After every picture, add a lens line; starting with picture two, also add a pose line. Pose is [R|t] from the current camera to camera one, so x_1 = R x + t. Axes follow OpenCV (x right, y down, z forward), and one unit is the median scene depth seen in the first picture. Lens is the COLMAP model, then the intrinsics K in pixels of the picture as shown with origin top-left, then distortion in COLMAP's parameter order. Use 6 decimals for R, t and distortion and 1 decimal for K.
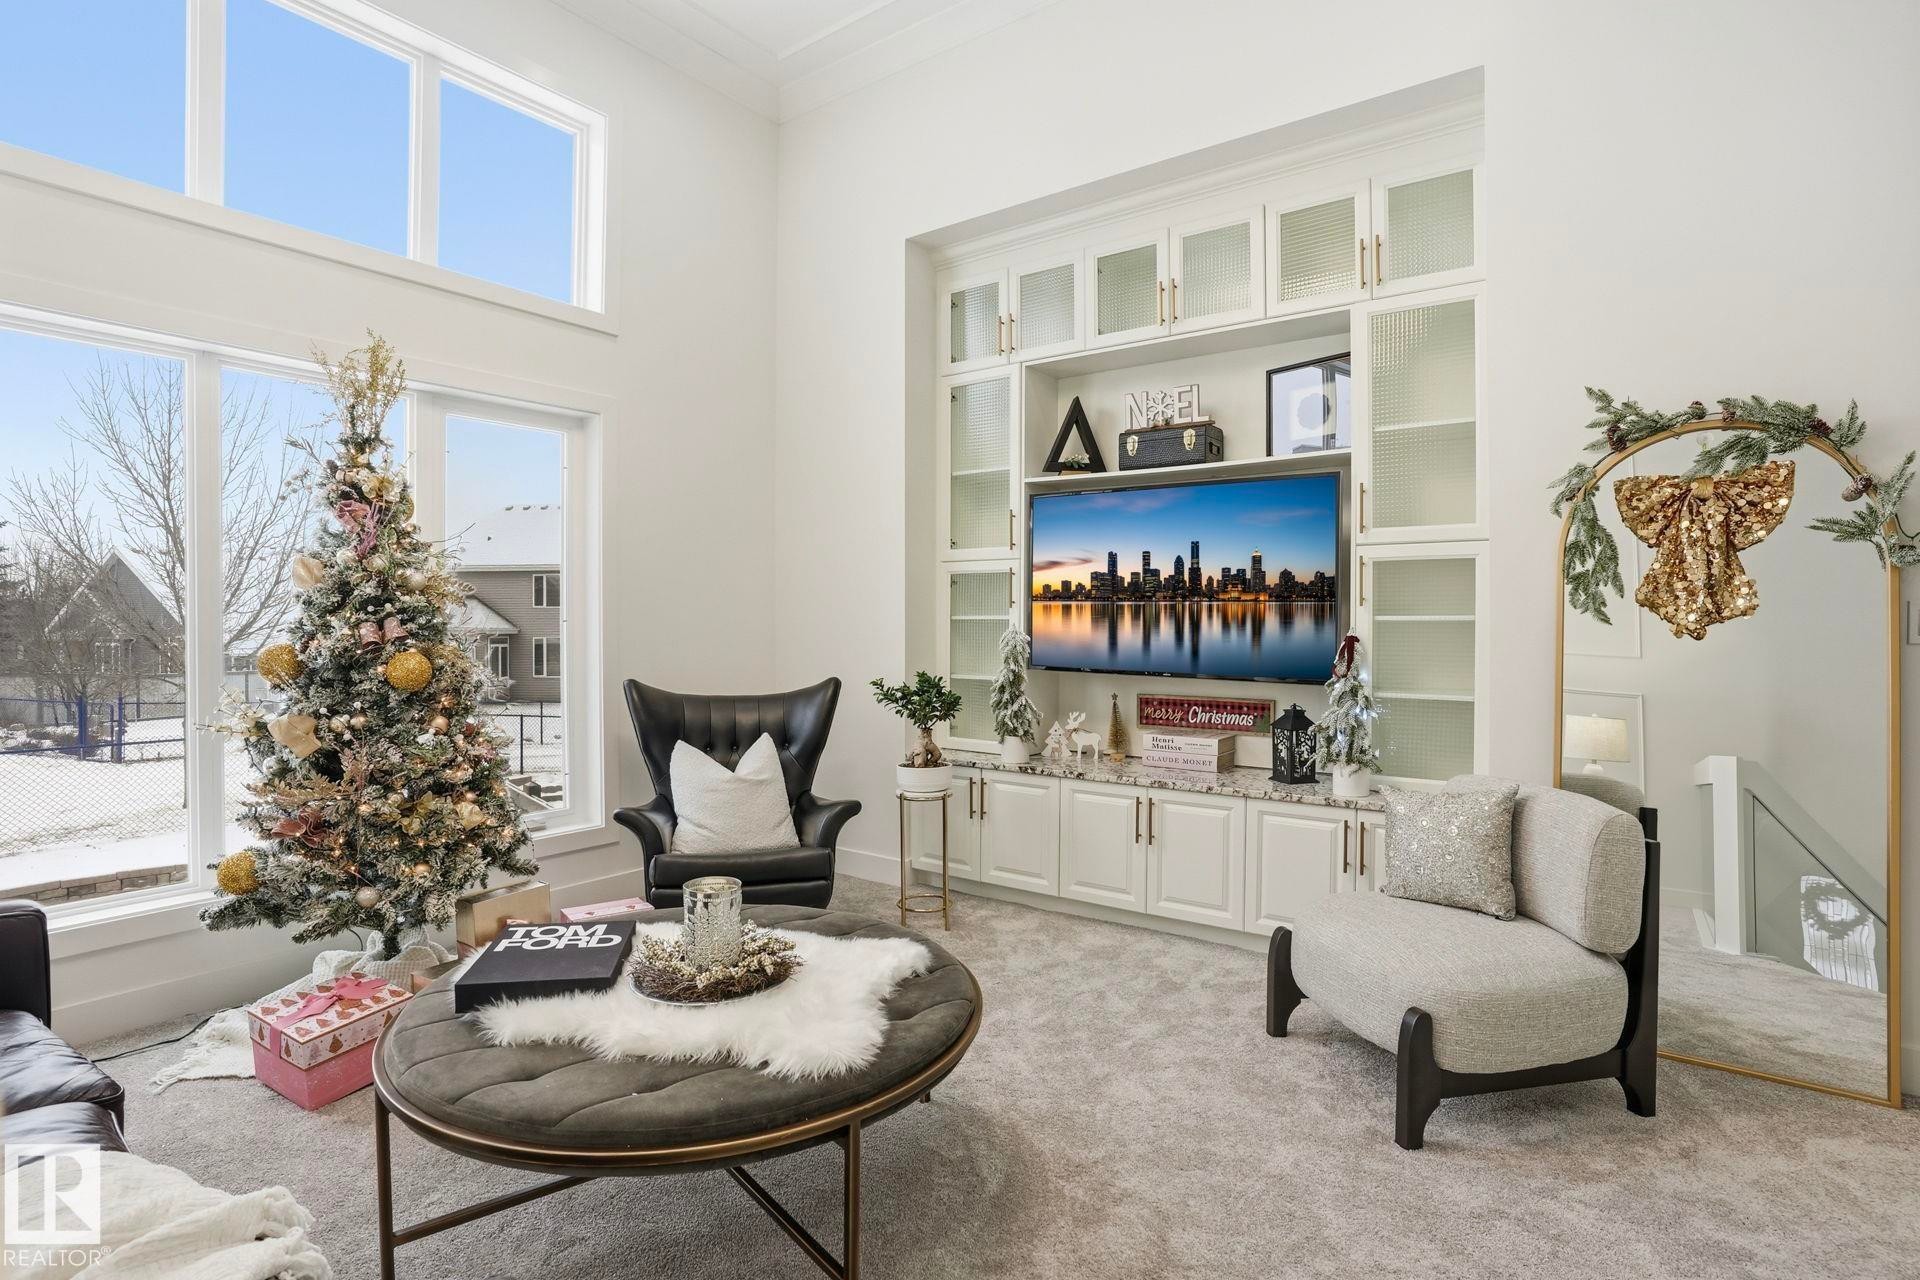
lens RADIAL K [[950.3, 0, 961.3], [0, 950.3, 634.2], [0, 0, 1]] dist [-0.056250, 0.008359]
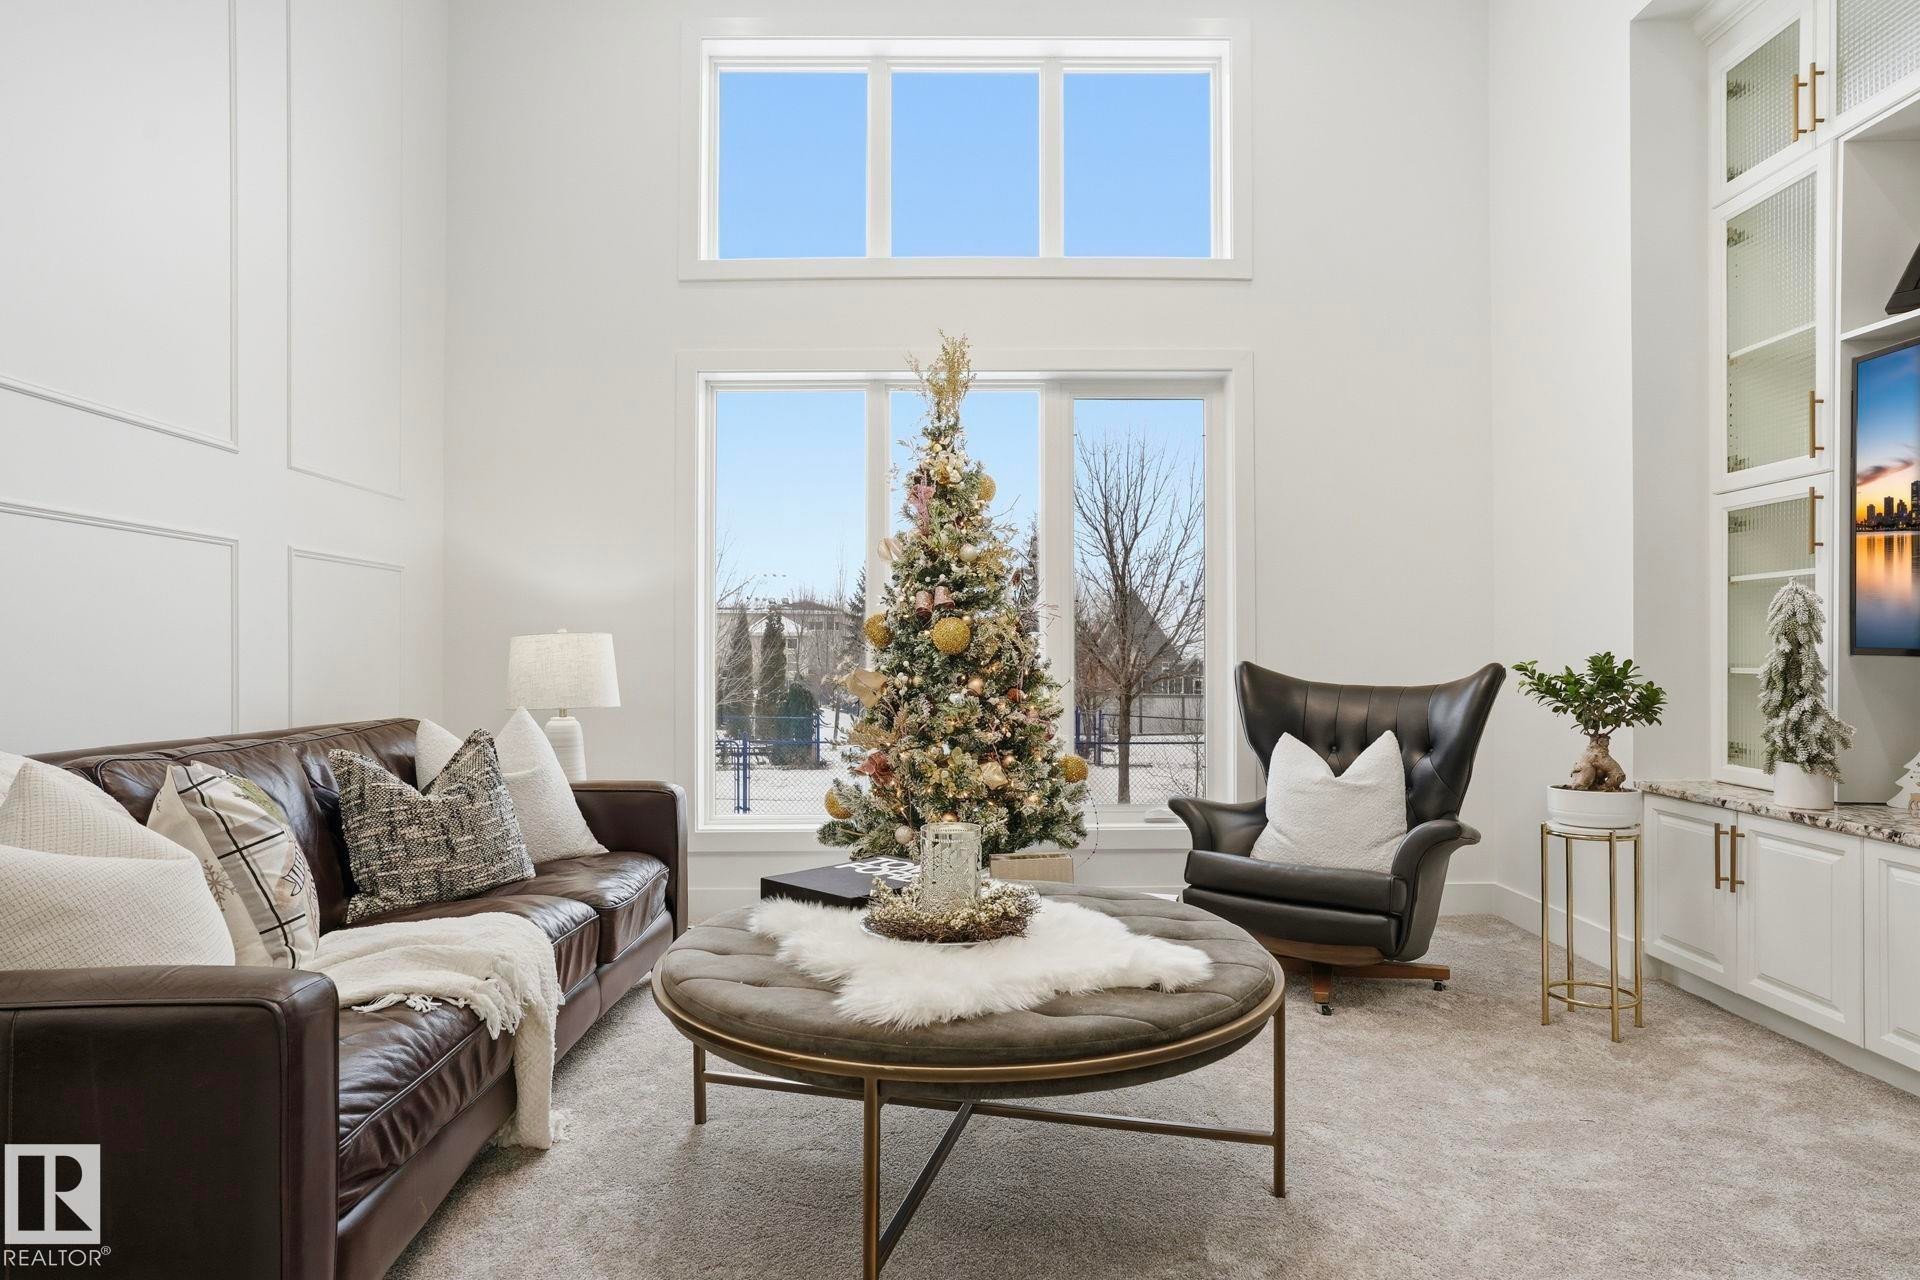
lens RADIAL K [[1085.3, 0, 964.8], [0, 1085.3, 642.9], [0, 0, 1]] dist [-0.031143, 0.015966]
pose [[0.601150, -0.009856, -0.799076, 0.300623], [-0.006705, 0.999827, -0.017376, 0.049288], [0.799108, 0.015803, 0.600979, 0.177127]]
